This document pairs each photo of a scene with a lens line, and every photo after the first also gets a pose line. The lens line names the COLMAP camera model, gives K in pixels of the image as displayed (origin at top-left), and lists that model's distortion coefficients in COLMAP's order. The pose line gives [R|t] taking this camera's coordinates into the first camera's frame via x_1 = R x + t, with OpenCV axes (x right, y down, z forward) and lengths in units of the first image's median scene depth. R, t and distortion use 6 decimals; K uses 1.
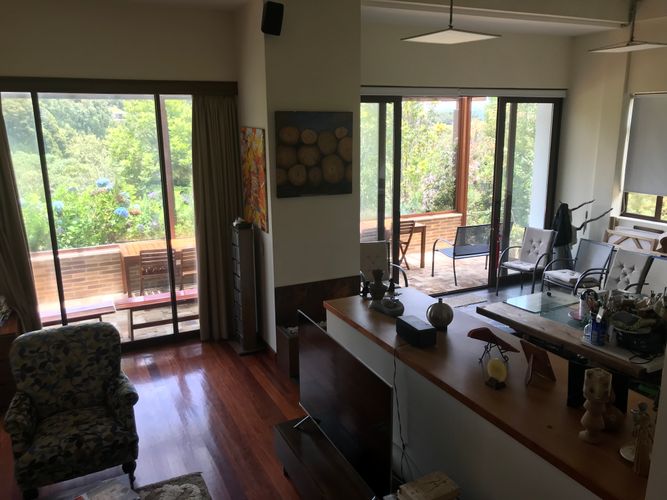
lens RADIAL K [[558.9, 0, 333.9], [0, 558.9, 250.1], [0, 0, 1]] dist [0.034742, -0.017429]
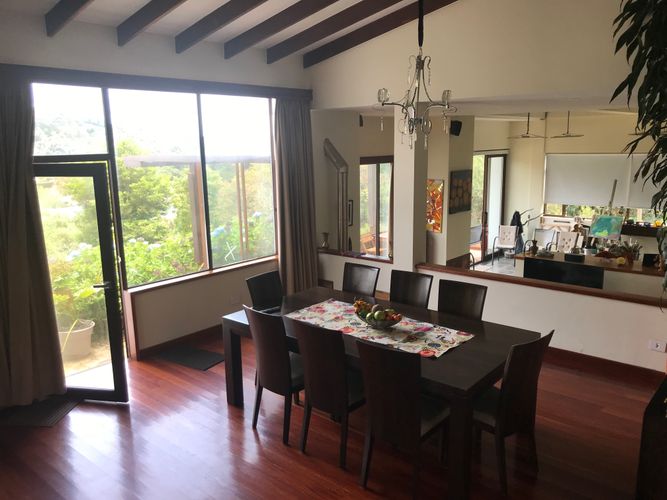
lens RADIAL K [[558.9, 0, 333.7], [0, 558.9, 250.5], [0, 0, 1]] dist [0.034742, -0.017429]
pose [[0.917315, -0.083905, 0.389221, -0.926914], [0.101050, 0.994598, -0.023747, 0.029690], [-0.385126, 0.061114, 0.920838, -0.482070]]
